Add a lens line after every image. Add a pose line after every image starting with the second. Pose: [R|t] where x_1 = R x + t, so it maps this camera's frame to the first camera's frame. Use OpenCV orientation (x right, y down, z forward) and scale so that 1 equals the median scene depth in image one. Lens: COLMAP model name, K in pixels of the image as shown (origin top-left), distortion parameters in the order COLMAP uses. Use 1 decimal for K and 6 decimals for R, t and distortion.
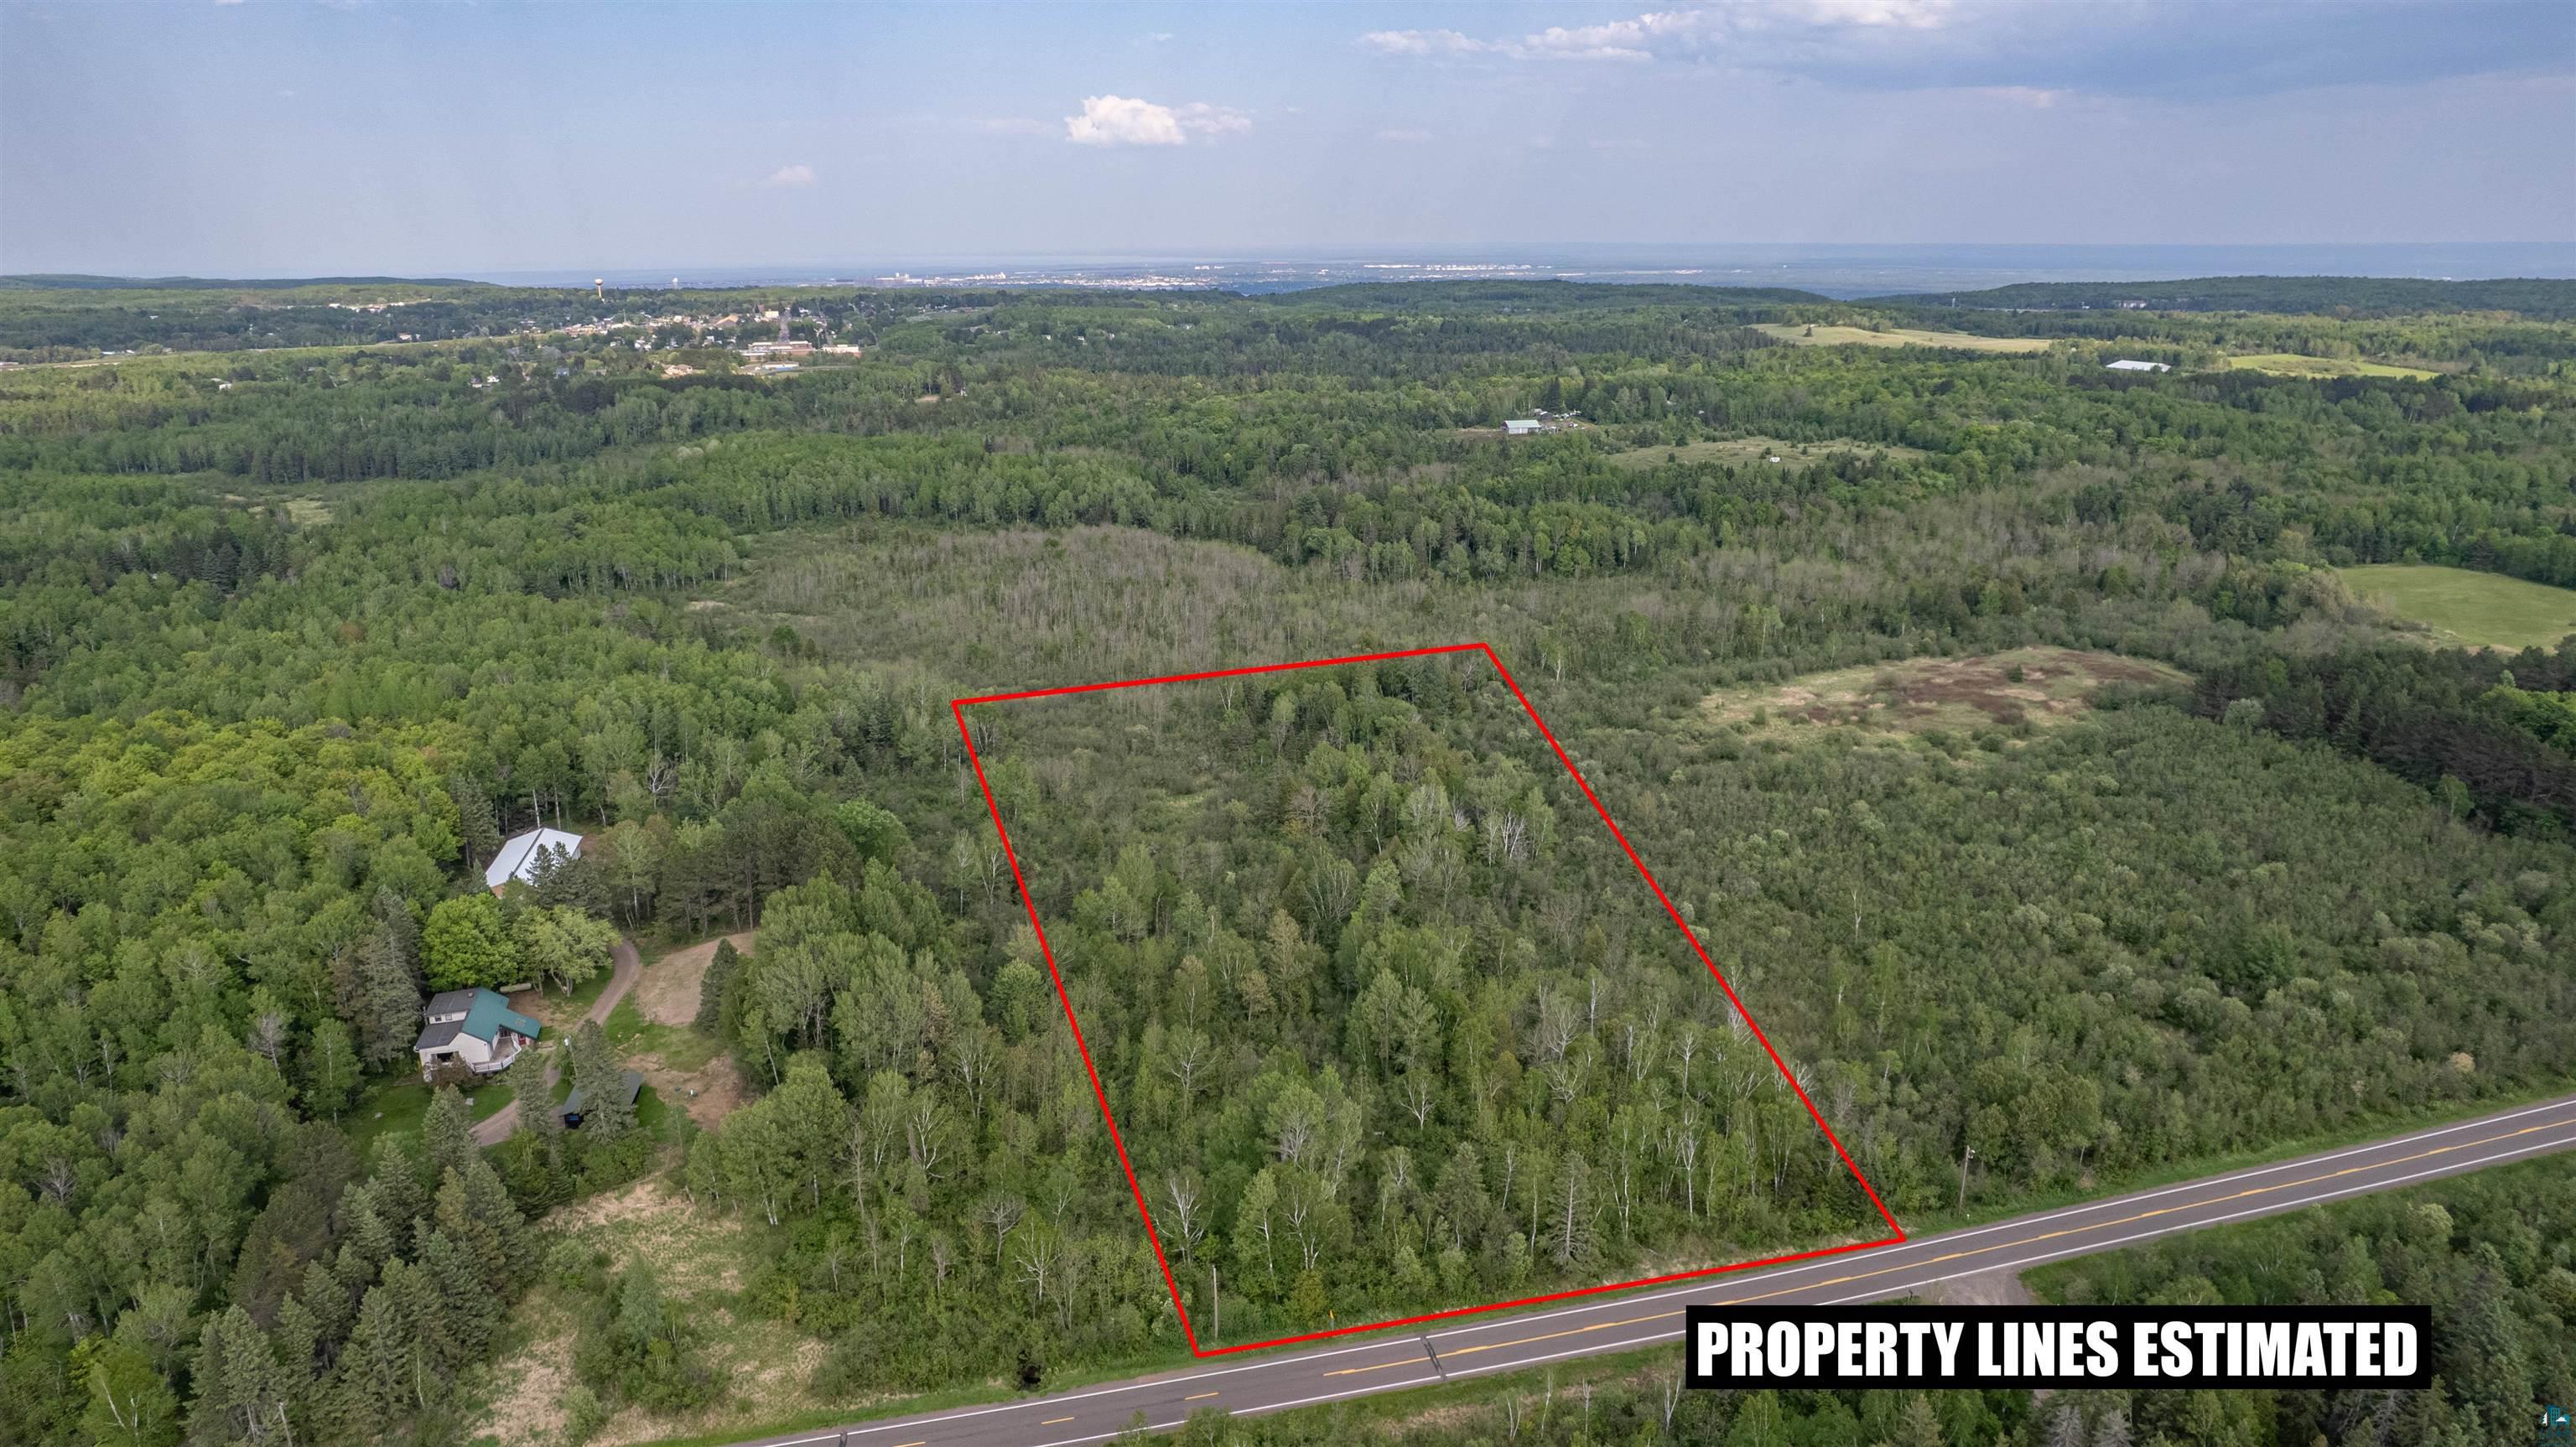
lens RADIAL K [[1723.4, 0, 1291.5], [0, 1723.4, 718.3], [0, 0, 1]] dist [-0.034600, 0.025006]
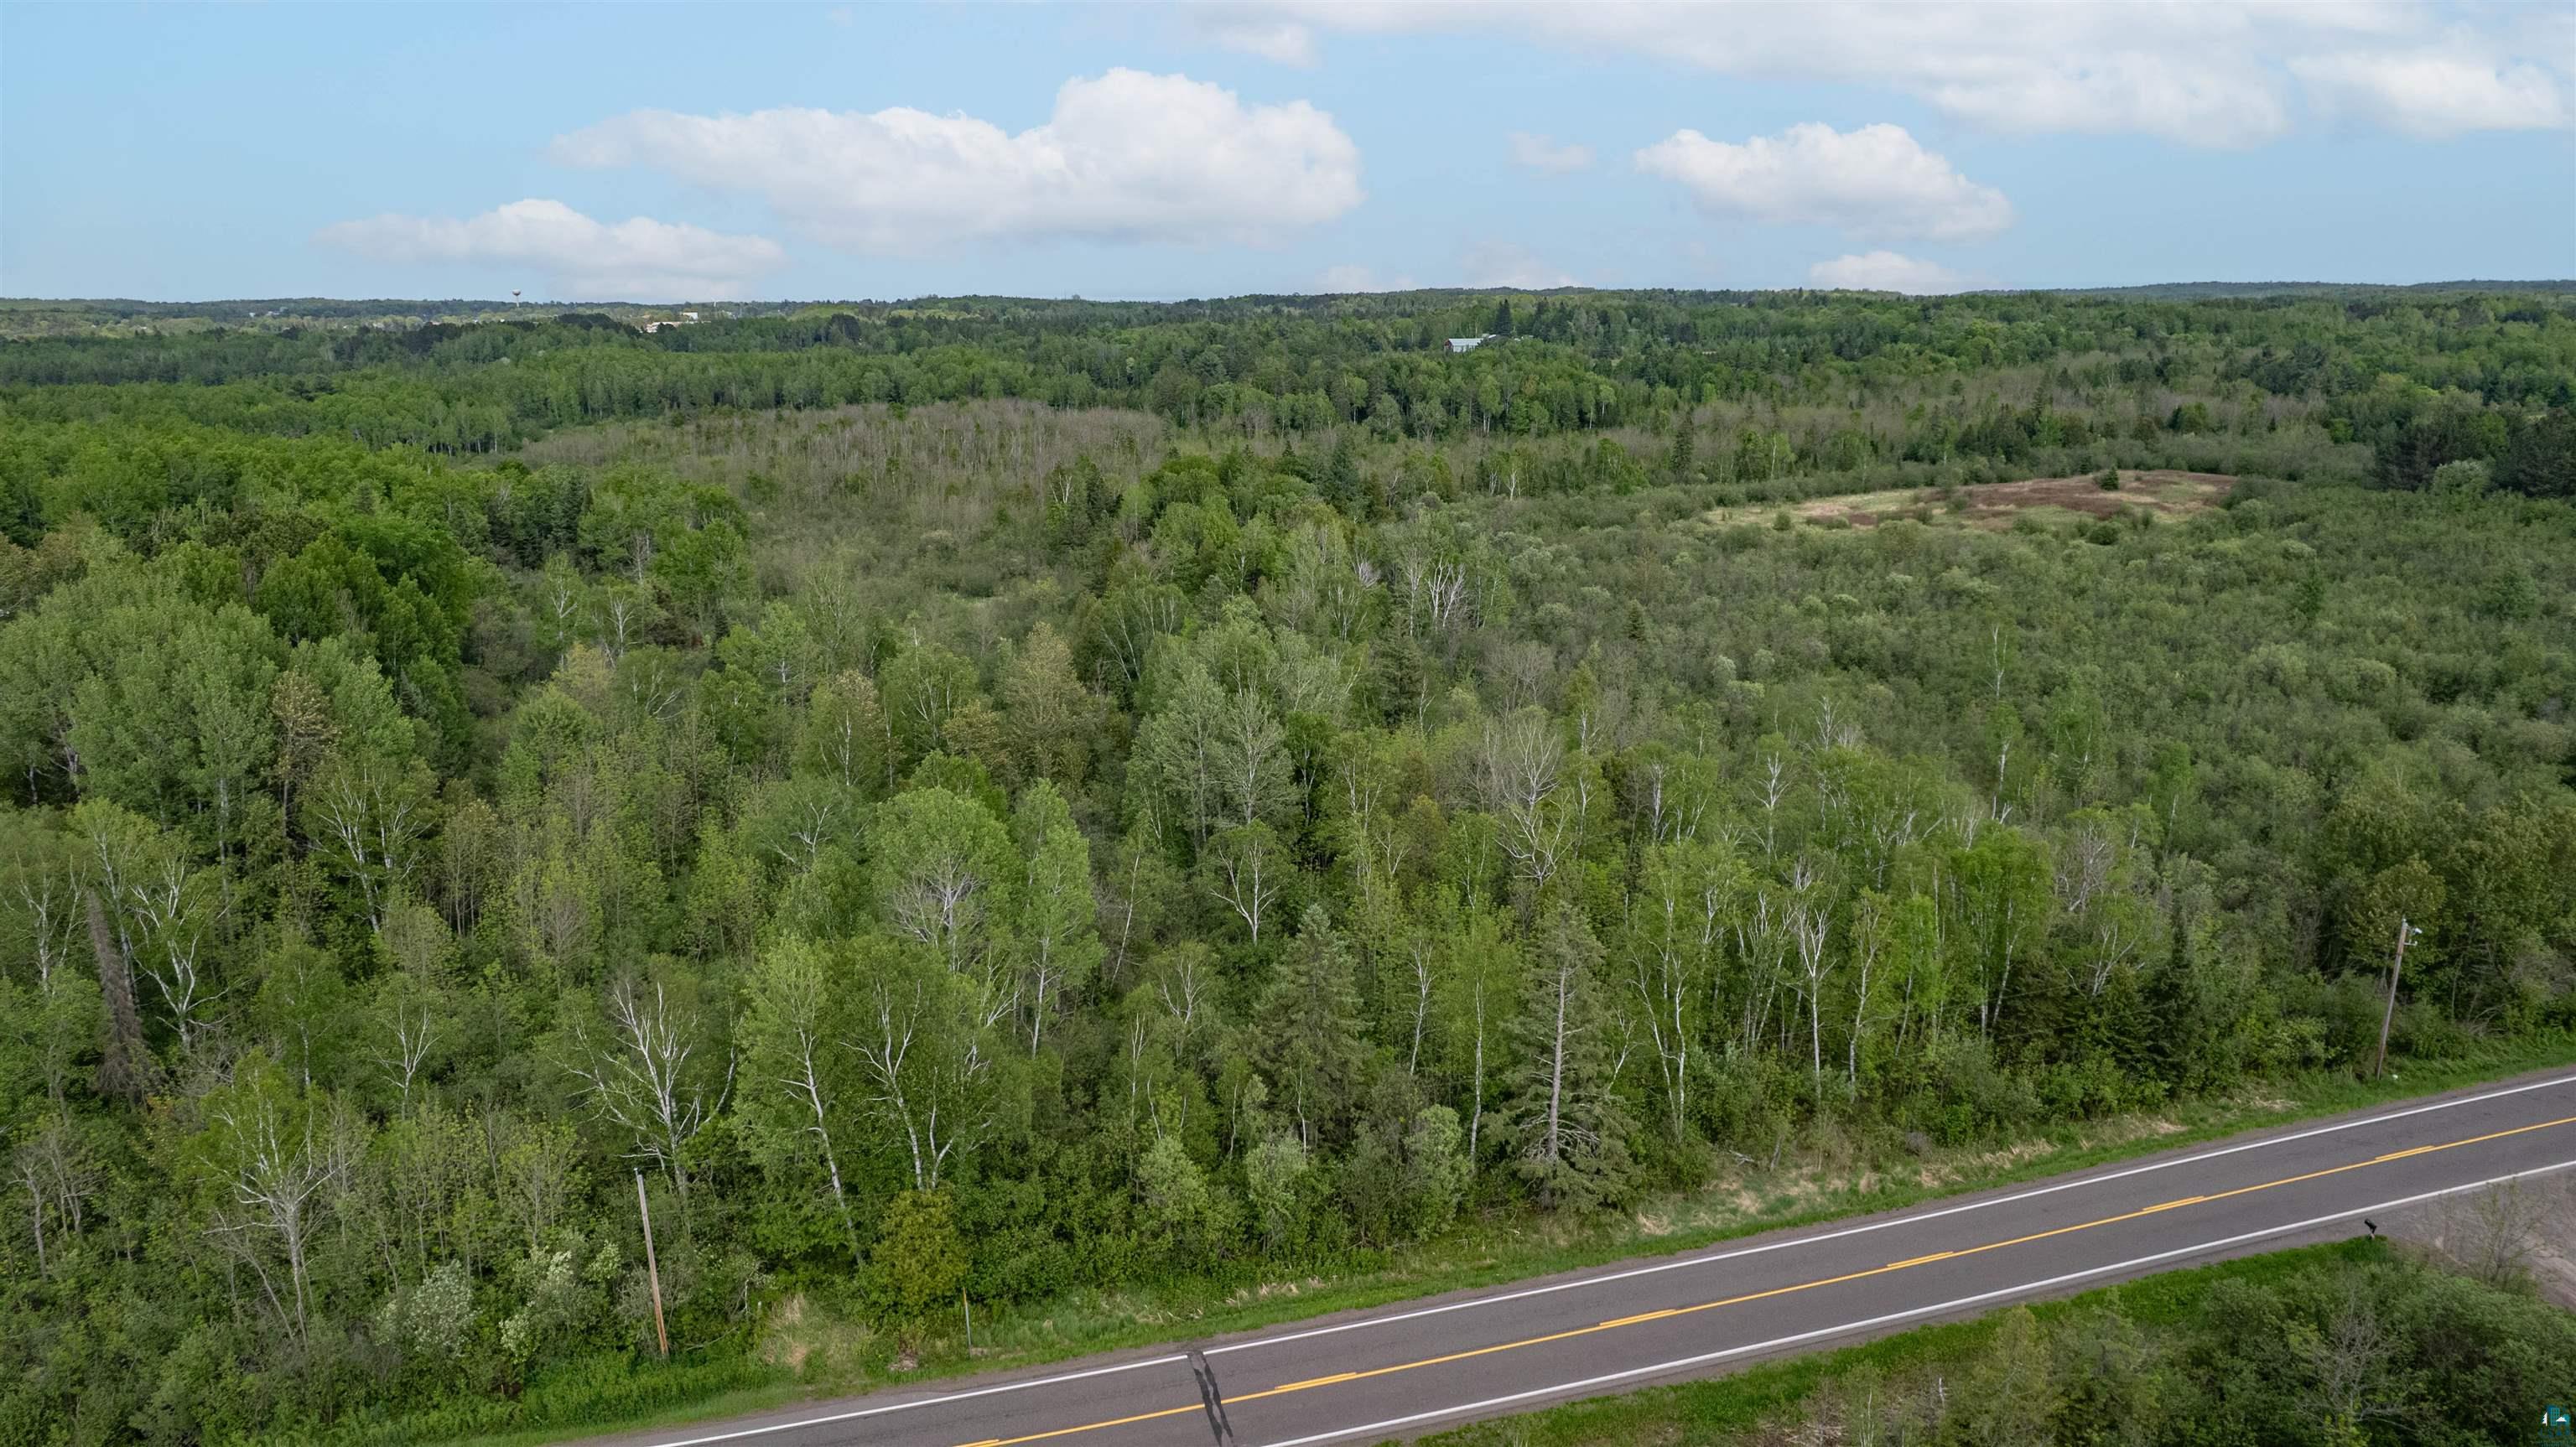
lens RADIAL K [[1723.4, 0, 1281.1], [0, 1723.4, 730.9], [0, 0, 1]] dist [-0.034600, 0.025006]
pose [[0.999735, -0.010529, 0.020480, 0.073383], [0.010800, 0.999855, -0.013134, 0.182490], [-0.020339, 0.013352, 0.999704, 0.492737]]
